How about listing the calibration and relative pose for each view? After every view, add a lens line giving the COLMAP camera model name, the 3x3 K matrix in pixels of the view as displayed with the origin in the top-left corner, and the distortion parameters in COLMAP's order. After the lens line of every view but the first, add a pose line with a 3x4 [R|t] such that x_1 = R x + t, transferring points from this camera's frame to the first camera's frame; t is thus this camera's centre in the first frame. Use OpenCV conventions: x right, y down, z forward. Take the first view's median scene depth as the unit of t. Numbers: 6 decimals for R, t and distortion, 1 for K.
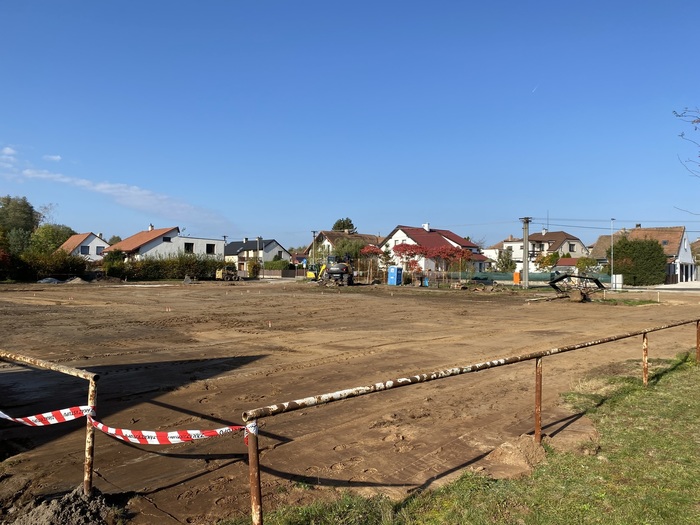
lens RADIAL K [[525.9, 0, 350.0], [0, 525.9, 262.5], [0, 0, 1]] dist [0.004784, -0.000821]
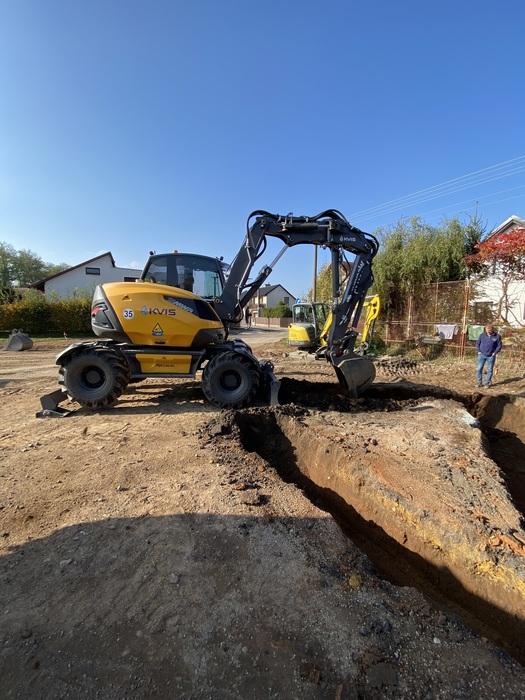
lens RADIAL K [[280.0, 0, 262.5], [0, 280.0, 350.0], [0, 0, 1]] dist [0.000079, 0.000002]
pose [[0.955406, 0.038217, -0.292813, -0.031085], [-0.000062, 0.991616, 0.129222, 0.007521], [0.295297, -0.123441, 0.947397, 0.600929]]
